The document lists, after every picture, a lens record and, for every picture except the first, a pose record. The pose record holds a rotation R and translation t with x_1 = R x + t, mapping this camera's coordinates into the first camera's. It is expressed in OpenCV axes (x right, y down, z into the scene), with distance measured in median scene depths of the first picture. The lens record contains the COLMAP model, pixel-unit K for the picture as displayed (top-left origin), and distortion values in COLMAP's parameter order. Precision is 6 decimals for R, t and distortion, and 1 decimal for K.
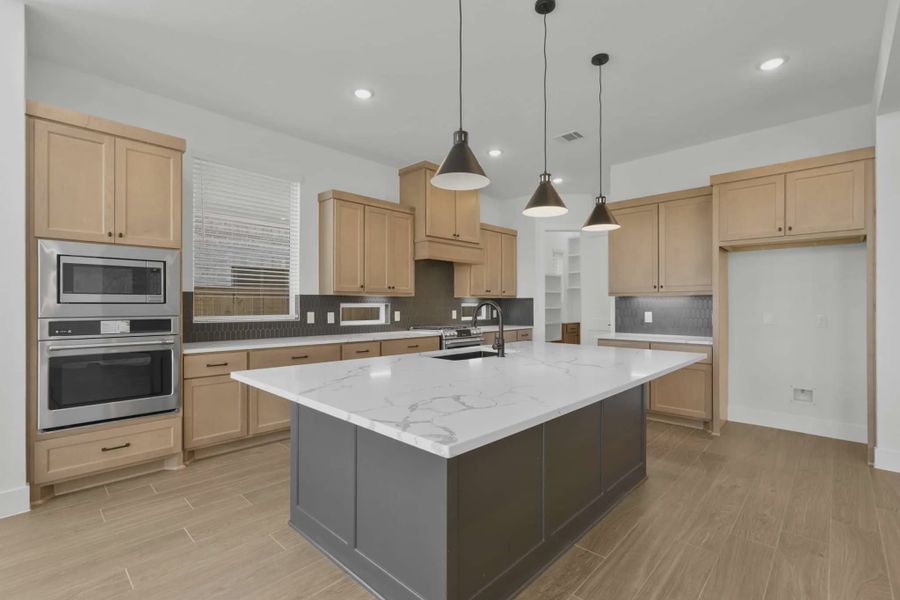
lens RADIAL K [[405.0, 0, 447.4], [0, 405.0, 302.7], [0, 0, 1]] dist [-0.006994, 0.000160]
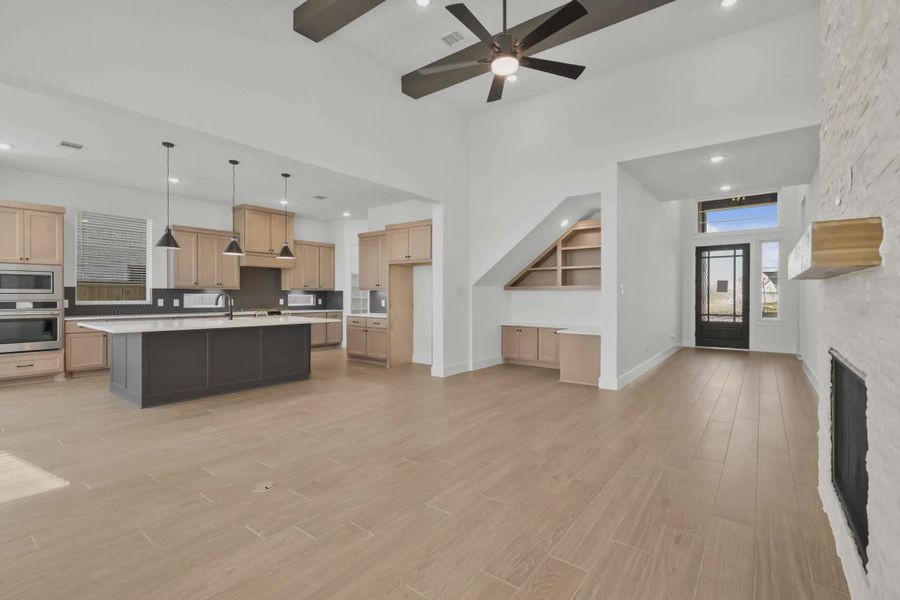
lens RADIAL K [[411.6, 0, 451.0], [0, 411.6, 298.0], [0, 0, 1]] dist [0.003241, -0.000363]
pose [[0.994821, 0.004493, 0.101539, 0.894319], [-0.005577, 0.999930, 0.010392, -0.007050], [-0.101485, -0.010904, 0.994777, -1.043636]]
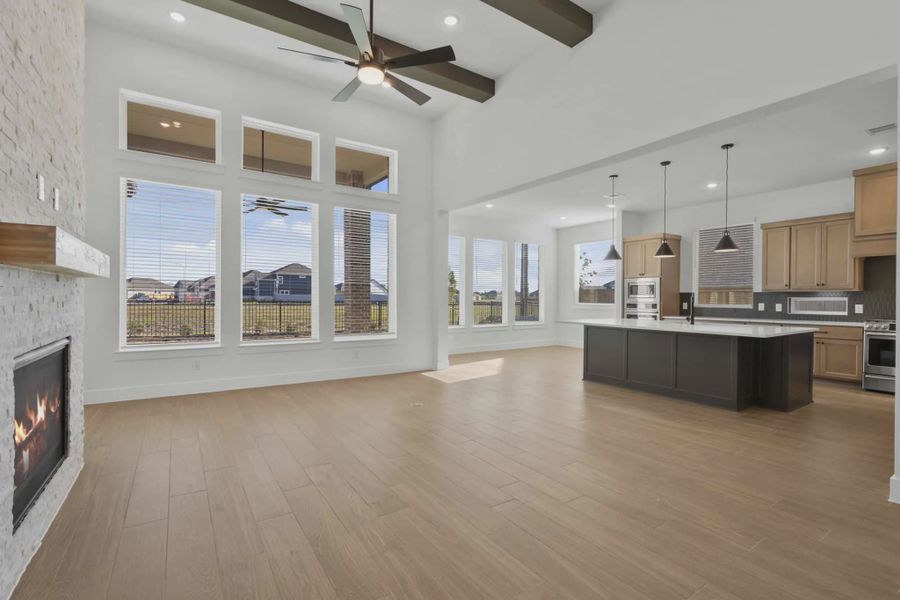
lens RADIAL K [[411.6, 0, 451.0], [0, 411.6, 298.0], [0, 0, 1]] dist [0.003241, -0.000363]
pose [[-0.214886, -0.000990, -0.976639, 2.007612], [0.003492, 0.999992, -0.001782, 0.001967], [0.976633, -0.003793, -0.214881, 0.243908]]
